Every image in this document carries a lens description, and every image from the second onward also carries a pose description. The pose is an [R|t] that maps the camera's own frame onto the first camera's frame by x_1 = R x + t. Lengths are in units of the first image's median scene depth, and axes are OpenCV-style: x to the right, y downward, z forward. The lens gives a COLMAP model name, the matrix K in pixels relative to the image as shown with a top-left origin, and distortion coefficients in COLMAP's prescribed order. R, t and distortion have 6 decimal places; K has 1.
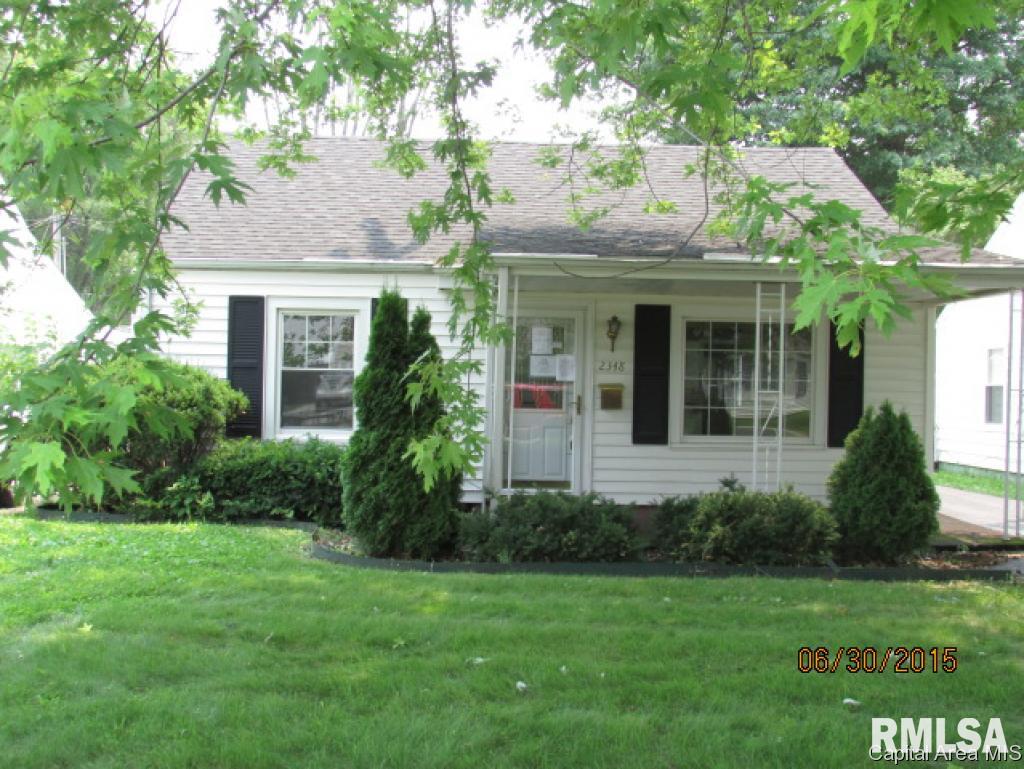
lens RADIAL K [[1146.8, 0, 512.0], [0, 1146.8, 384.5], [0, 0, 1]] dist [0.006026, 0.002294]
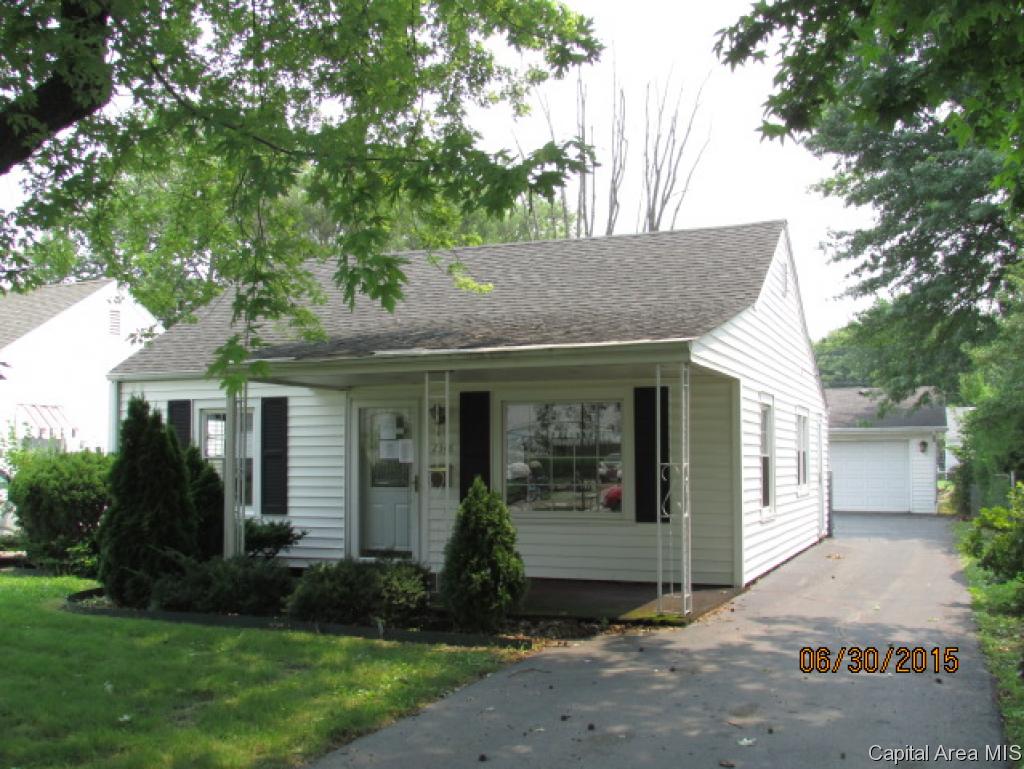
lens RADIAL K [[1140.1, 0, 512.0], [0, 1140.1, 384.5], [0, 0, 1]] dist [-0.002144, -0.016549]
pose [[0.910493, -0.050426, -0.410439, 0.614890], [0.019590, 0.996683, -0.078995, 0.011136], [0.413061, 0.063884, 0.908460, 0.010776]]
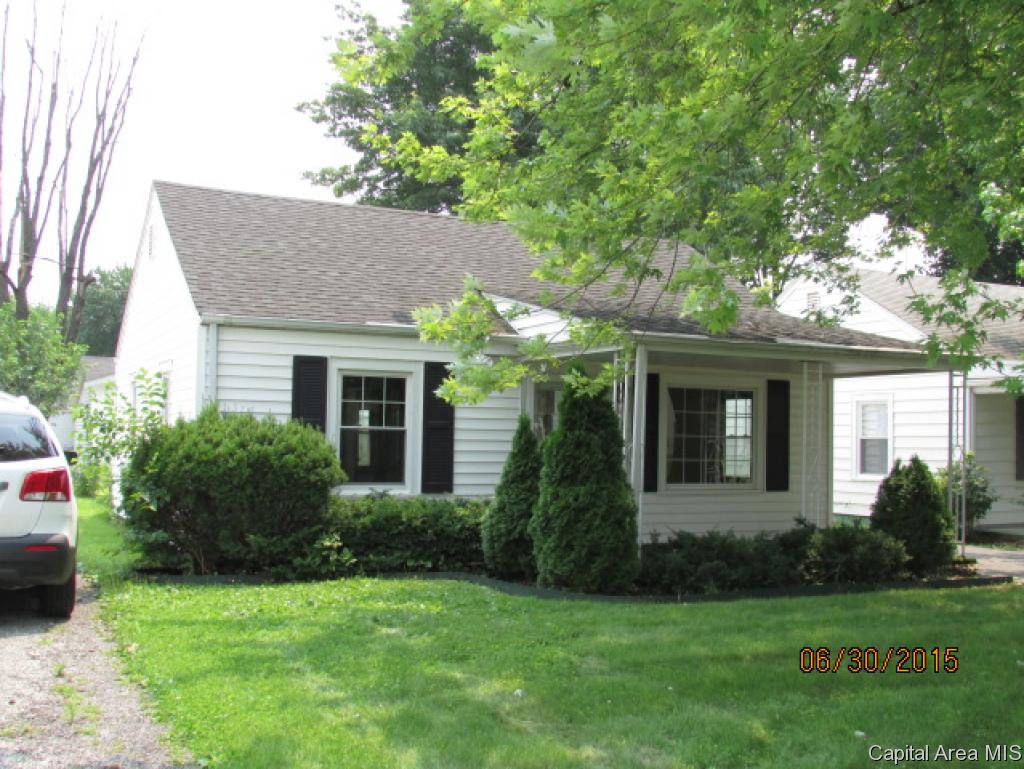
lens RADIAL K [[1140.1, 0, 512.0], [0, 1140.1, 384.5], [0, 0, 1]] dist [-0.002144, -0.016549]
pose [[0.900520, 0.017419, 0.434465, -0.510881], [0.000511, 0.999154, -0.041118, -0.009930], [-0.434813, 0.037250, 0.899750, 0.006093]]
